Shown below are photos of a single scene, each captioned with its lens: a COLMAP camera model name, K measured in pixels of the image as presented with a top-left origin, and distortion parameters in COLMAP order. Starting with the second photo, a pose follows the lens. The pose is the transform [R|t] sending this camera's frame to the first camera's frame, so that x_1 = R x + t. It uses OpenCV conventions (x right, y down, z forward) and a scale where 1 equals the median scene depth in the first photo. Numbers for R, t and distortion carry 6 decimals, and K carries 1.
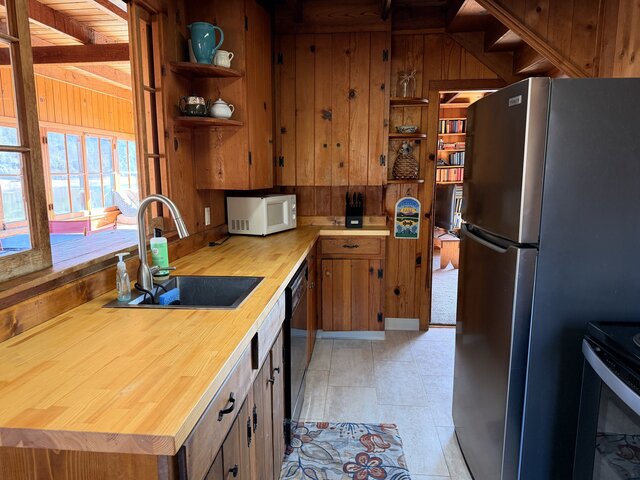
lens RADIAL K [[444.0, 0, 318.9], [0, 444.0, 244.0], [0, 0, 1]] dist [0.025769, -0.033204]
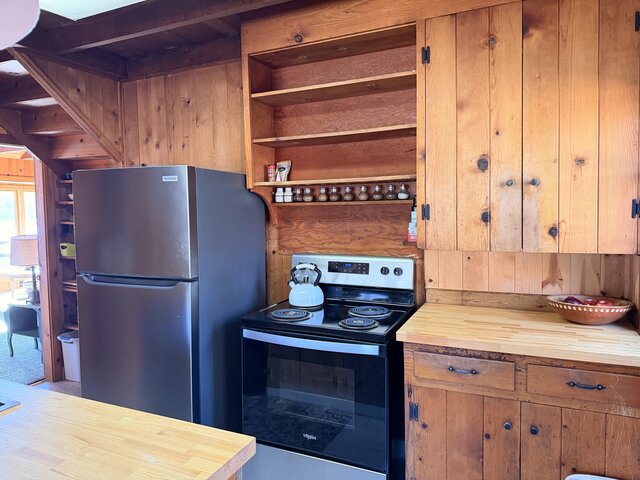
lens RADIAL K [[444.0, 0, 317.3], [0, 444.0, 237.4], [0, 0, 1]] dist [0.025769, -0.033204]
pose [[0.335873, -0.054561, 0.940326, -0.419923], [0.171007, 0.985262, -0.003913, -0.032647], [-0.926254, 0.162117, 0.340253, 0.083015]]
